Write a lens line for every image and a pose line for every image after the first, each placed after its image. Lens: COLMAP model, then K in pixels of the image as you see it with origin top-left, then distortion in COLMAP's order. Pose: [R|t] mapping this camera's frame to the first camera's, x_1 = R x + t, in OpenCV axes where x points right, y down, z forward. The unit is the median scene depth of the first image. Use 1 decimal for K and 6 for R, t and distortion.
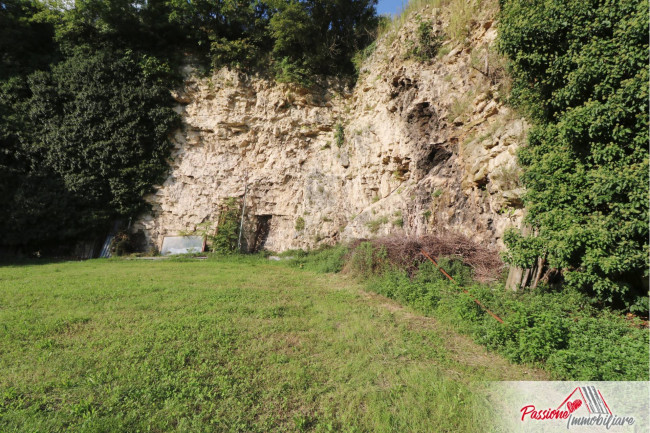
lens RADIAL K [[299.2, 0, 326.6], [0, 299.2, 215.1], [0, 0, 1]] dist [-0.001638, -0.014587]
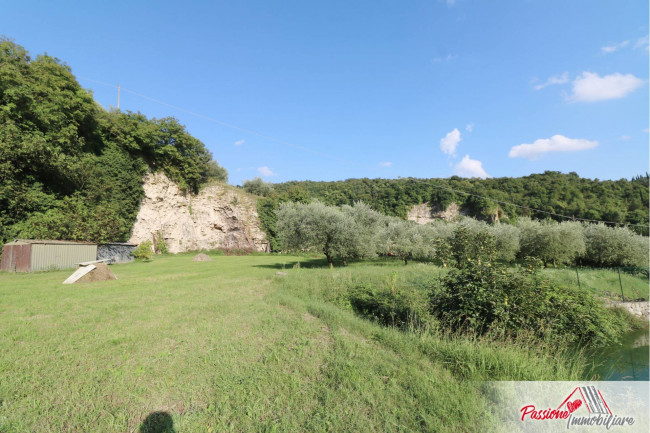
lens RADIAL K [[299.2, 0, 326.6], [0, 299.2, 215.1], [0, 0, 1]] dist [-0.001638, -0.014587]
pose [[0.117848, 0.113832, 0.986486, -2.472060], [-0.033583, 0.993297, -0.110606, 0.039207], [-0.992464, -0.020094, 0.120881, -0.564387]]
